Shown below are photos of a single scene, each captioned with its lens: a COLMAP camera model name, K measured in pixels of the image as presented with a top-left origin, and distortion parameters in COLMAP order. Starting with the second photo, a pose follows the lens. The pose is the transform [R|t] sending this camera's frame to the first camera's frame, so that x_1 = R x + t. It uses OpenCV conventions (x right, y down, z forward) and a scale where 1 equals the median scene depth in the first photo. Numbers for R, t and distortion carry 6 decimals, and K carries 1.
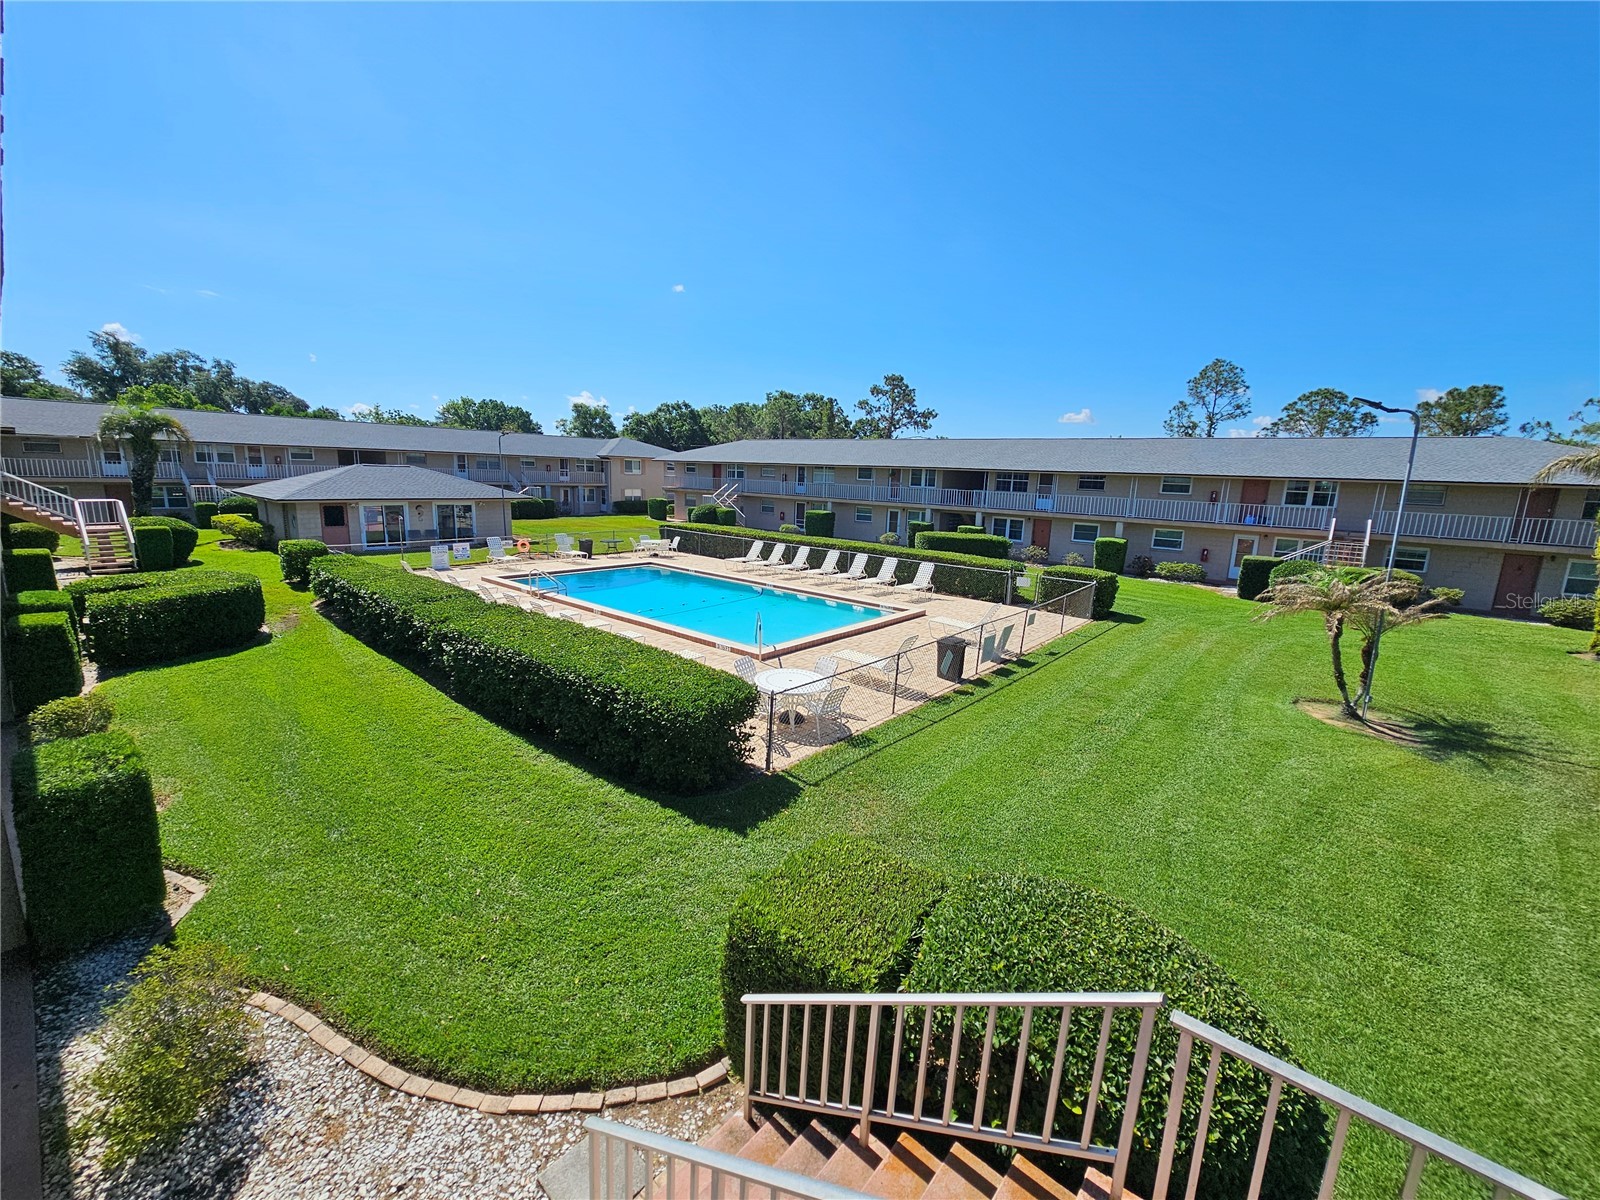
lens RADIAL K [[652.3, 0, 798.8], [0, 652.3, 597.5], [0, 0, 1]] dist [0.000407, 0.001046]
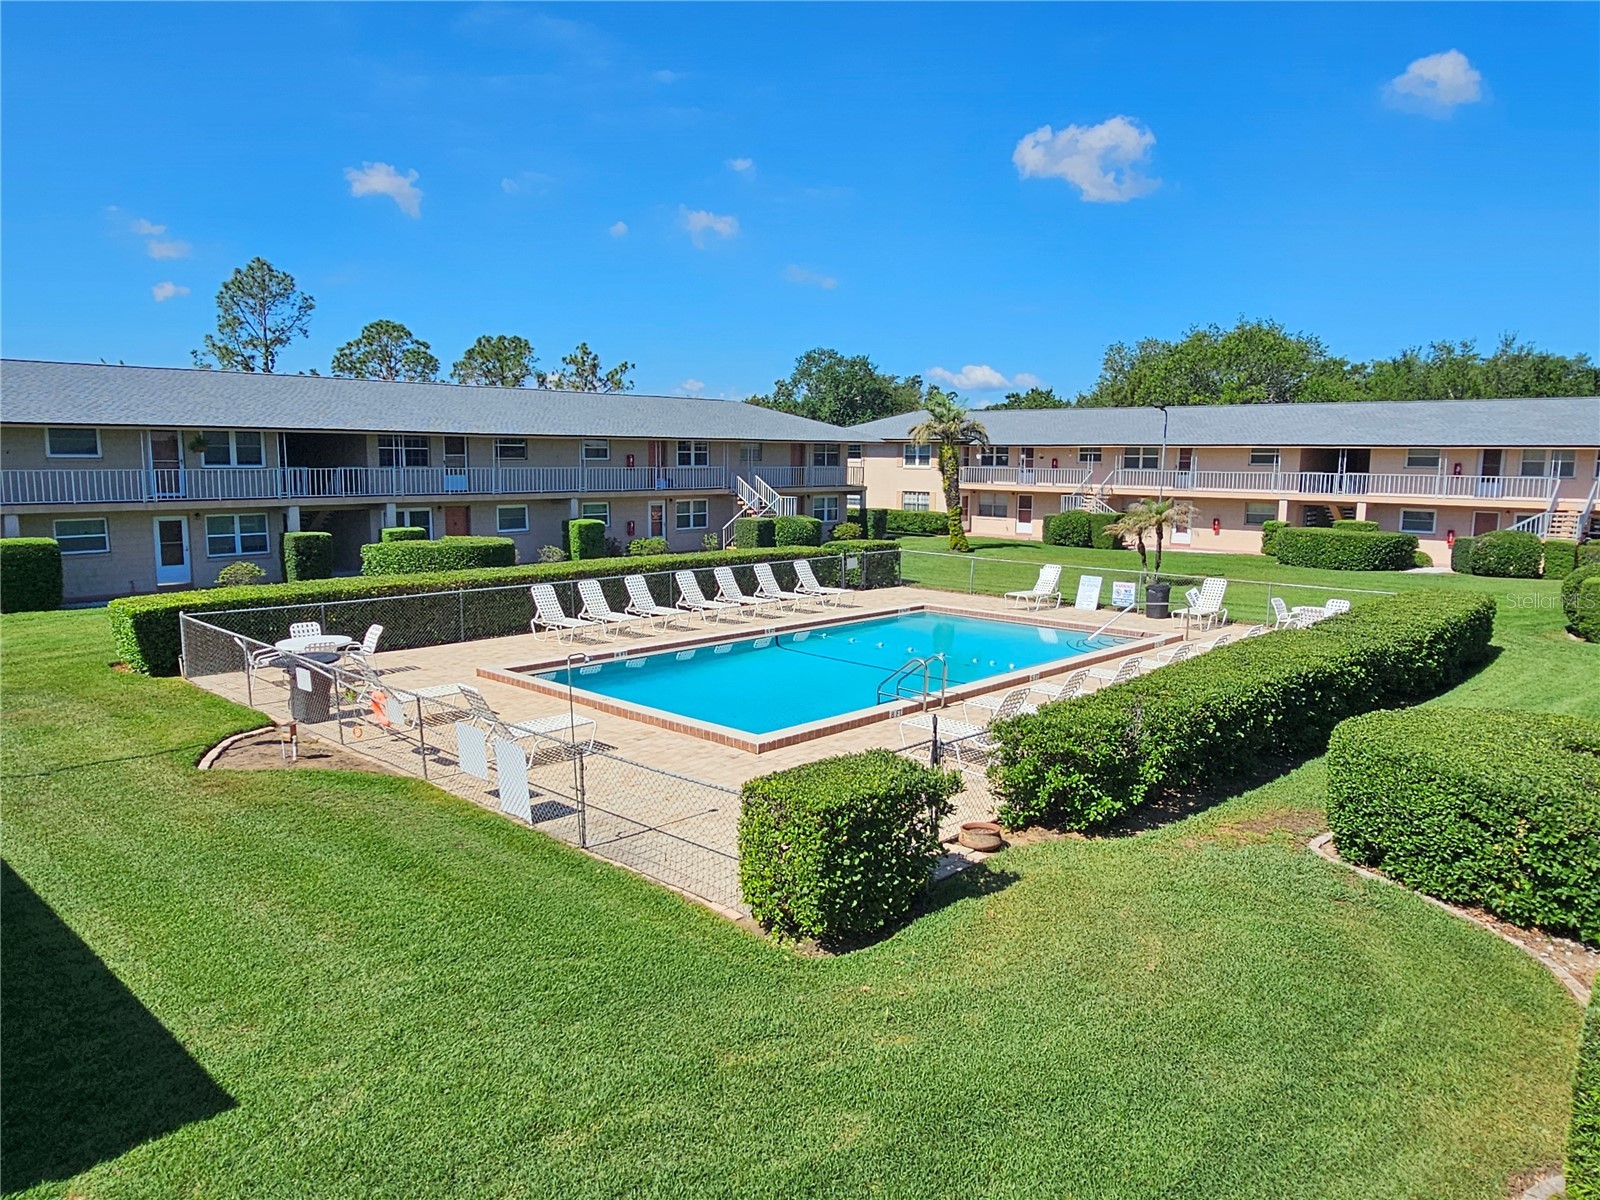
lens RADIAL K [[1113.6, 0, 800.0], [0, 1113.6, 600.0], [0, 0, 1]] dist [-0.005957, 0.000900]
pose [[0.037483, -0.167747, 0.985117, -0.791789], [0.178731, 0.971039, 0.158550, -0.153342], [-0.983184, 0.170128, 0.066379, 0.639584]]
